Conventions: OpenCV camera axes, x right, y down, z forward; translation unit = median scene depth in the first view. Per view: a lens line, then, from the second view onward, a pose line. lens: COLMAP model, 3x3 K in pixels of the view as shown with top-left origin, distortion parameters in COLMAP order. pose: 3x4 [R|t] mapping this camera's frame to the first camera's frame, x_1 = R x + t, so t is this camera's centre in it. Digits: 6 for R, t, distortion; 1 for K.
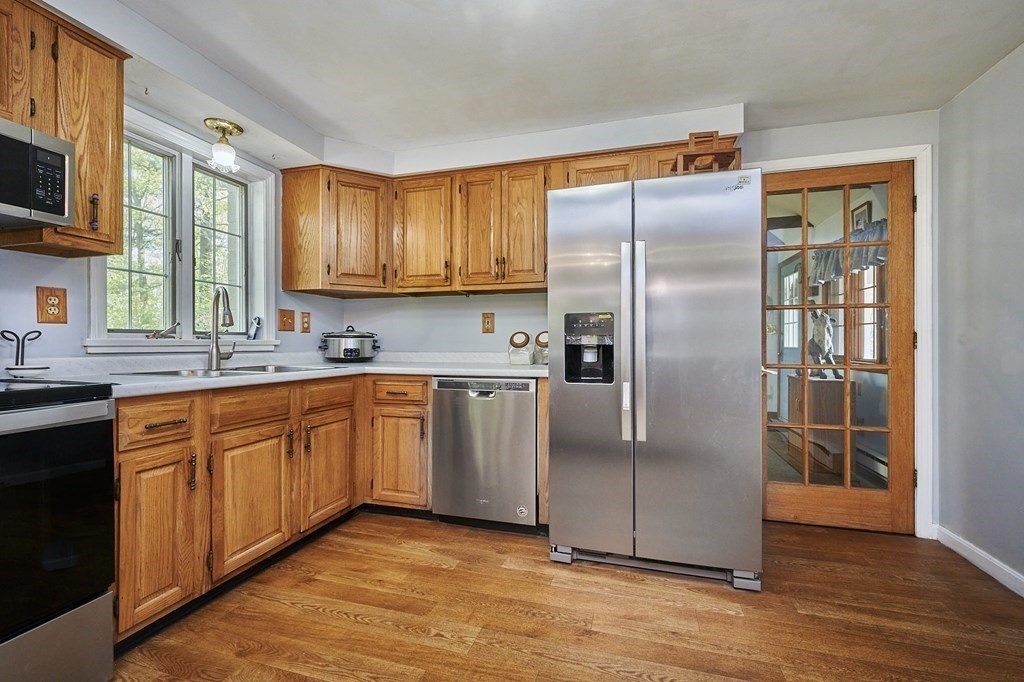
lens RADIAL K [[439.5, 0, 517.3], [0, 439.5, 342.4], [0, 0, 1]] dist [-0.000216, 0.000172]
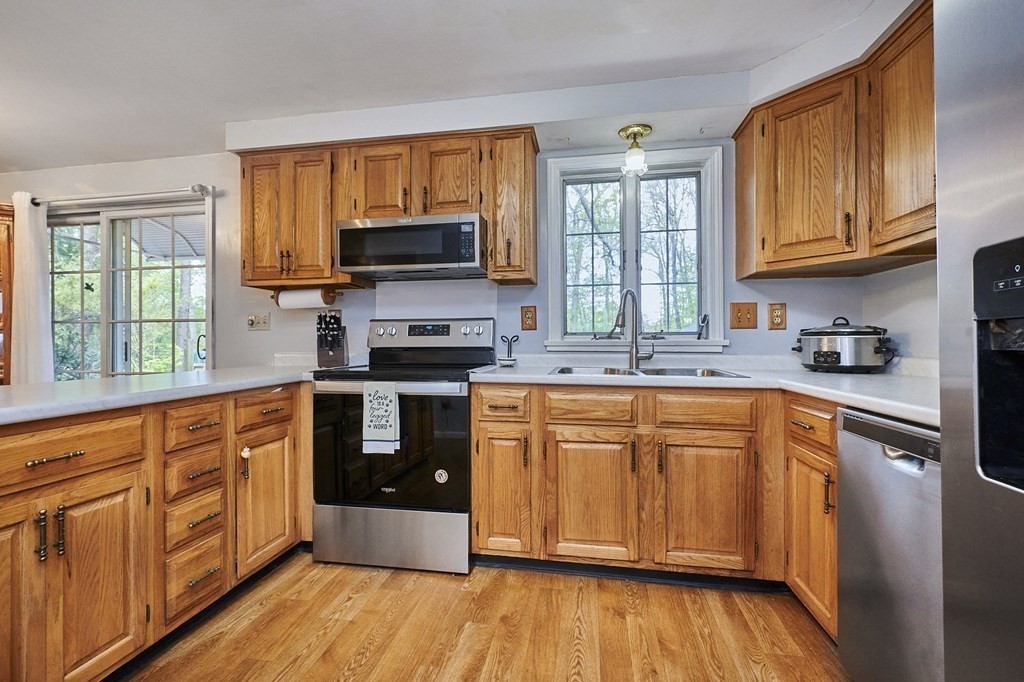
lens RADIAL K [[470.8, 0, 517.3], [0, 470.8, 341.2], [0, 0, 1]] dist [0.012991, 0.000205]
pose [[0.087283, -0.002217, -0.996181, 0.401448], [0.002941, 0.999994, -0.001967, -0.002484], [0.996179, -0.002758, 0.087289, 0.630662]]
